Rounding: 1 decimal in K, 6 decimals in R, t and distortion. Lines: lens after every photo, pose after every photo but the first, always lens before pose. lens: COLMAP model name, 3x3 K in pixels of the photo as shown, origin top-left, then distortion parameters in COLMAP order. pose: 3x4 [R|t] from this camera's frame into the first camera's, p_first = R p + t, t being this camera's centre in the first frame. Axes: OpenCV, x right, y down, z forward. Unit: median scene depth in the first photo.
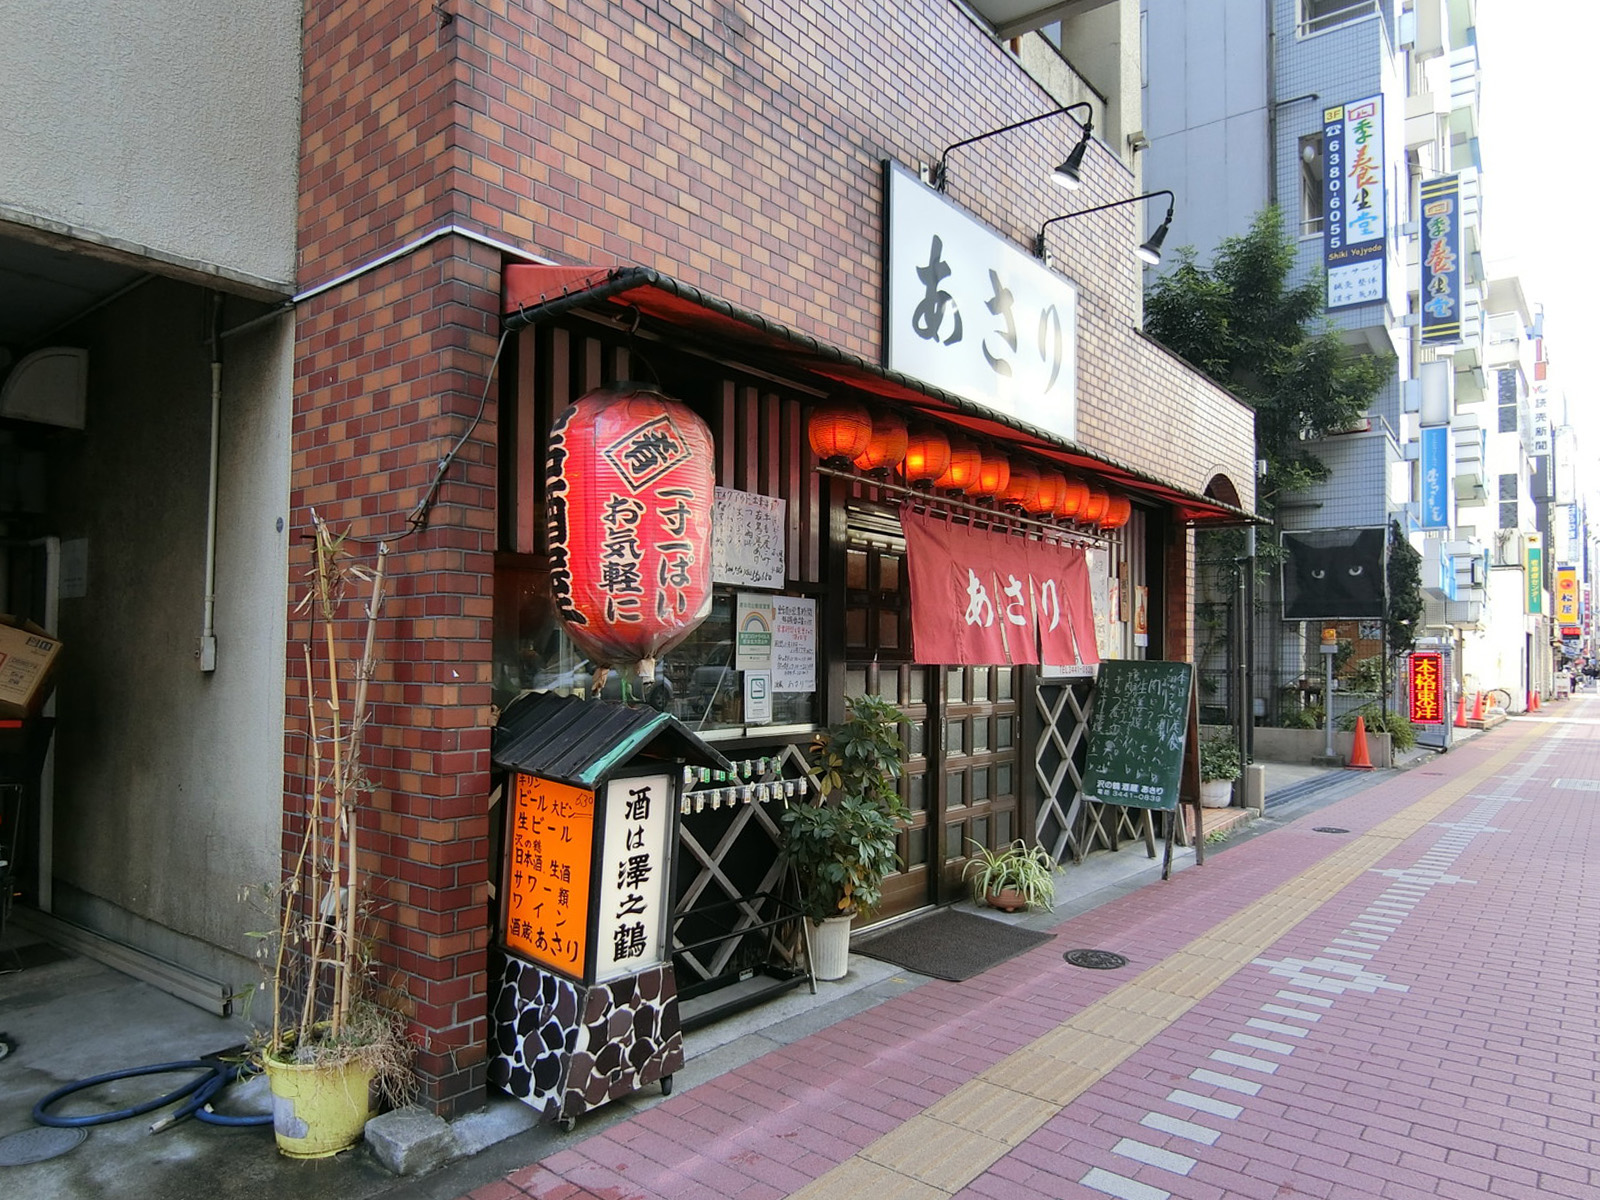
lens RADIAL K [[1020.4, 0, 806.5], [0, 1020.4, 631.7], [0, 0, 1]] dist [0.004890, -0.003996]
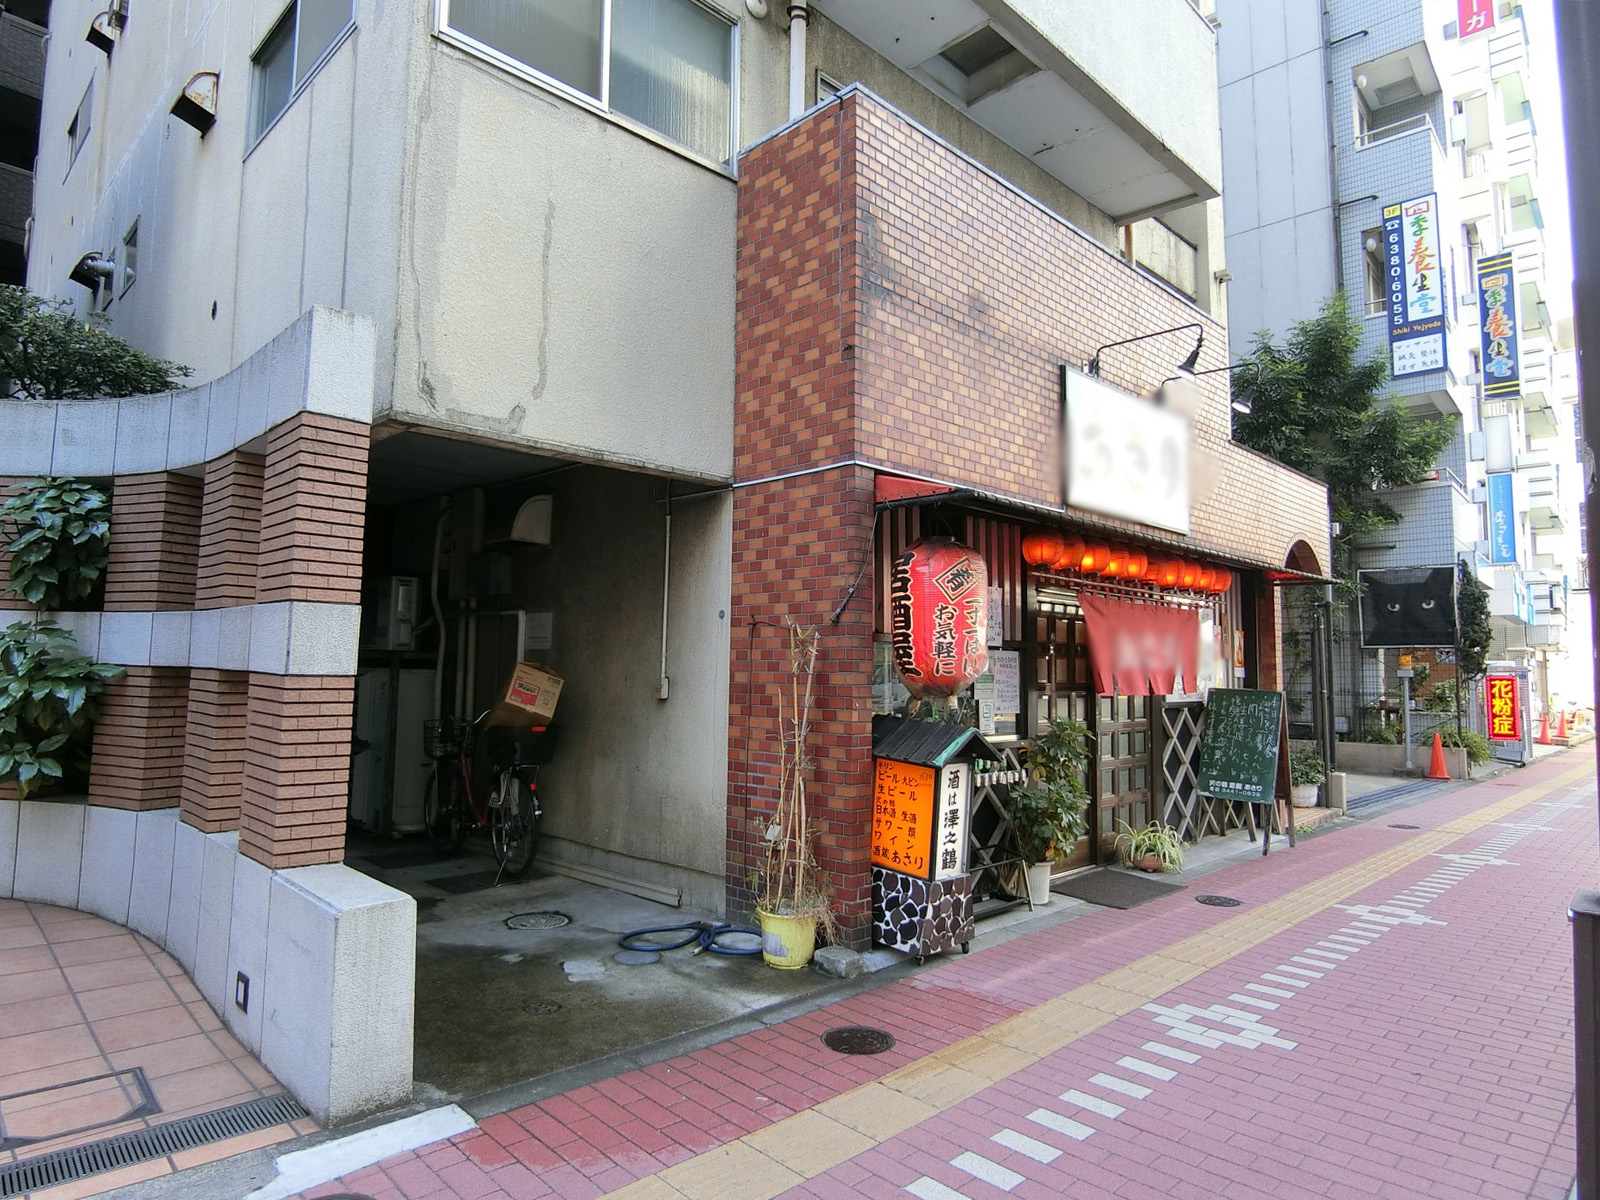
lens RADIAL K [[927.9, 0, 792.1], [0, 927.9, 595.7], [0, 0, 1]] dist [-0.002458, -0.008625]
pose [[0.992757, -0.006782, -0.119951, -0.167801], [-0.000238, 0.998292, -0.058417, -0.035910], [0.120142, 0.058022, 0.991060, -0.426398]]
